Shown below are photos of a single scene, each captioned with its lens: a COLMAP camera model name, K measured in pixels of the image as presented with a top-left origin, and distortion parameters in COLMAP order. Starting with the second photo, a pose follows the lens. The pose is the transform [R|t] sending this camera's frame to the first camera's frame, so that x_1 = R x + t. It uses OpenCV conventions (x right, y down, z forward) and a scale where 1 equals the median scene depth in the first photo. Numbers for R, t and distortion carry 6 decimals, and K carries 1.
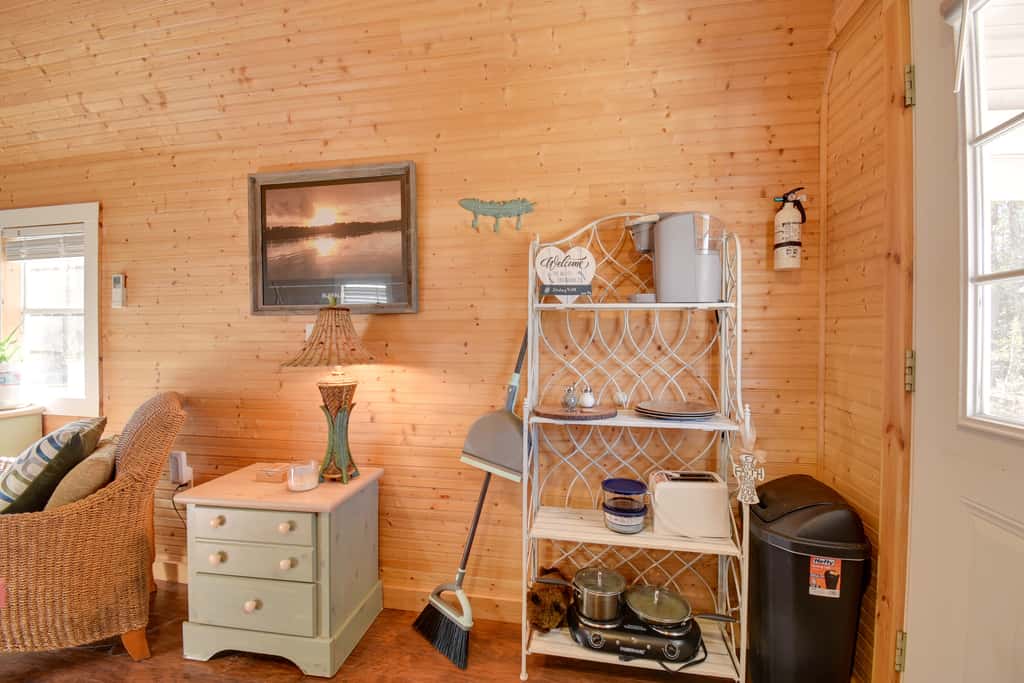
lens RADIAL K [[438.4, 0, 488.1], [0, 438.4, 342.7], [0, 0, 1]] dist [-0.003549, -0.011729]
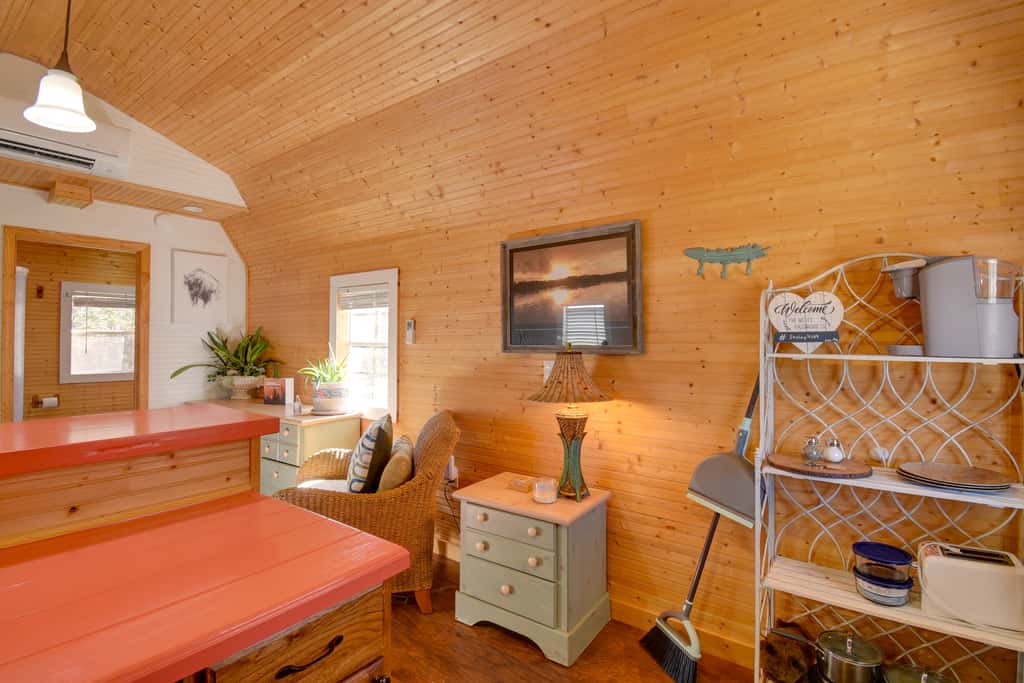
lens RADIAL K [[459.6, 0, 484.3], [0, 459.6, 333.3], [0, 0, 1]] dist [0.009807, -0.016058]
pose [[0.895819, -0.007840, -0.444350, -0.005667], [0.003404, 0.999936, -0.010780, -0.114988], [0.444406, 0.008144, 0.895789, -0.212976]]
